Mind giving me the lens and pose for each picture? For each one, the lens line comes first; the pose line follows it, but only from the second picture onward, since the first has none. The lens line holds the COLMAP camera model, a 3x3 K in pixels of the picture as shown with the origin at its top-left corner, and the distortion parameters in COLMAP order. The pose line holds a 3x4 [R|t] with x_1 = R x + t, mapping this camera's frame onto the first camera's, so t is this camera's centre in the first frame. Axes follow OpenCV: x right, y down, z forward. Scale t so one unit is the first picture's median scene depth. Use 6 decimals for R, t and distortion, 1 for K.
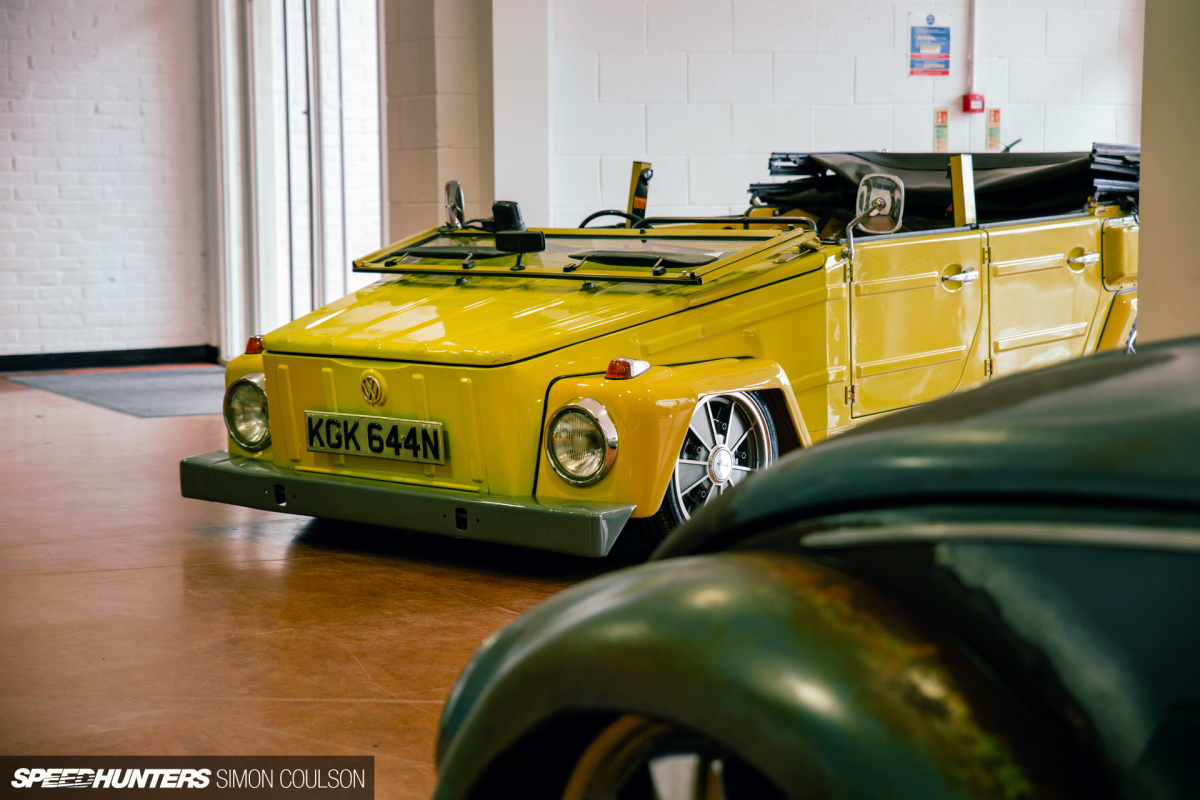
lens RADIAL K [[2344.4, 0, 600.3], [0, 2344.4, 396.3], [0, 0, 1]] dist [0.218011, 0.000000]
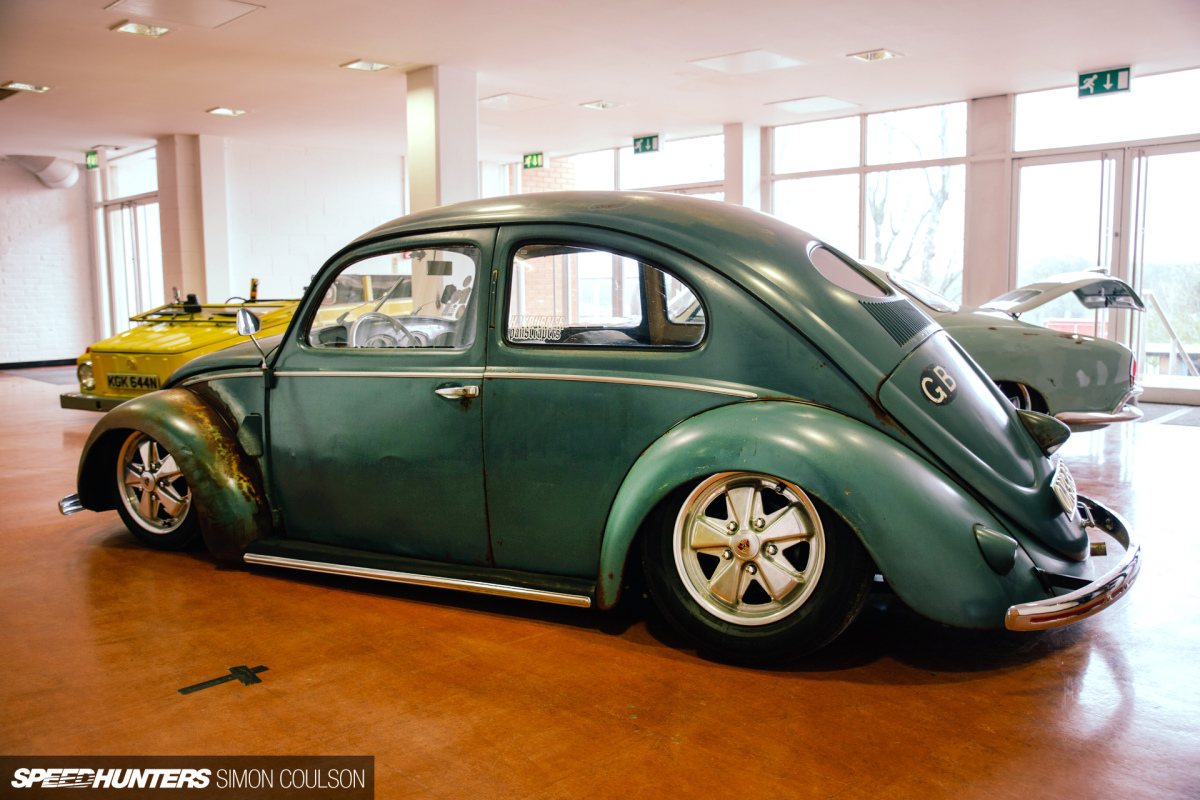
lens RADIAL K [[1059.0, 0, 600.9], [0, 1059.0, 401.8], [0, 0, 1]] dist [0.012029, 0.003755]
pose [[0.969945, -0.035057, 0.240787, 0.117632], [0.030503, 0.999279, 0.022615, 0.026086], [-0.241406, -0.014591, 0.970314, -0.282675]]
